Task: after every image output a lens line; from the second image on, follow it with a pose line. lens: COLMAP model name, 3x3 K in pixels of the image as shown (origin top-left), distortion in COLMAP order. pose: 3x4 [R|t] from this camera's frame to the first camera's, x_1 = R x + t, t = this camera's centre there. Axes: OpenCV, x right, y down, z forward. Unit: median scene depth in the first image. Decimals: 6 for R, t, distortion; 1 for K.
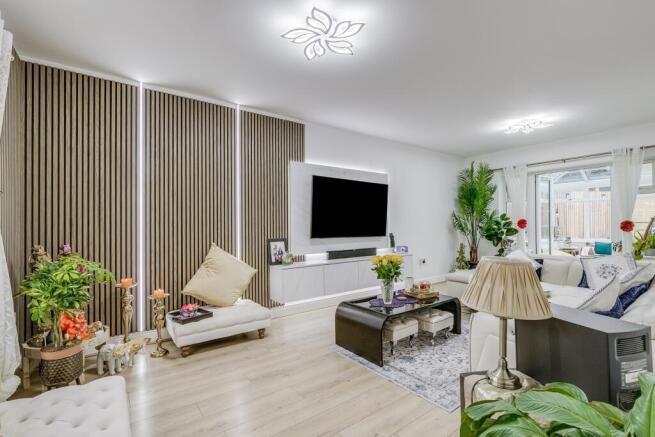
lens RADIAL K [[299.6, 0, 330.4], [0, 299.6, 218.8], [0, 0, 1]] dist [0.000454, -0.000733]
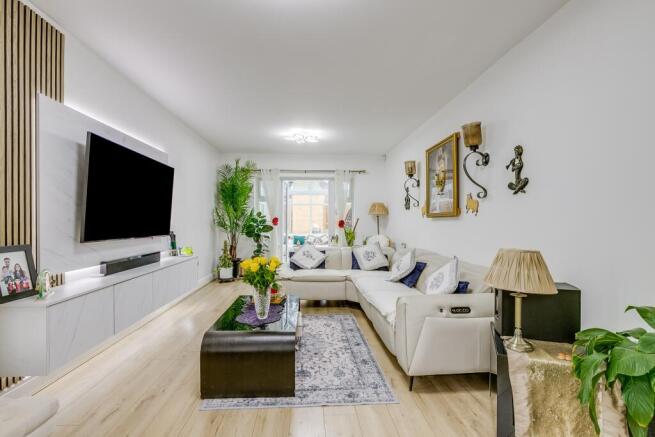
lens RADIAL K [[299.6, 0, 330.4], [0, 299.6, 218.8], [0, 0, 1]] dist [0.000454, -0.000733]
pose [[0.548549, 0.019857, 0.835883, -0.265169], [-0.027419, 0.999607, -0.005753, 0.010654], [-0.835669, -0.019763, 0.548878, 0.279625]]
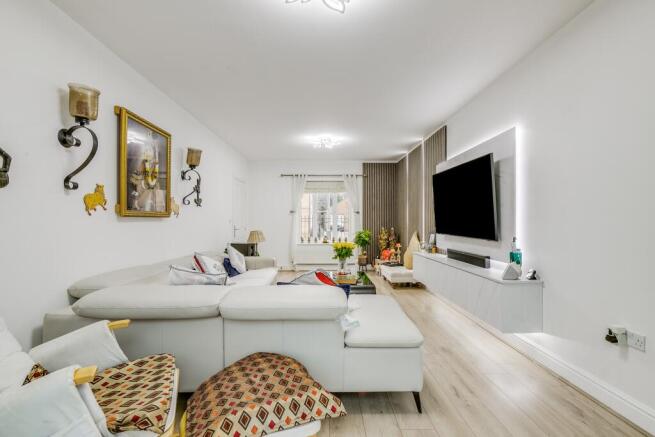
lens RADIAL K [[299.6, 0, 330.4], [0, 299.6, 218.8], [0, 0, 1]] dist [0.000454, -0.000733]
pose [[-0.585296, 0.003109, -0.810814, 0.974159], [0.025323, 0.999575, -0.014447, 0.016910], [0.810424, -0.028988, -0.585126, 1.243389]]
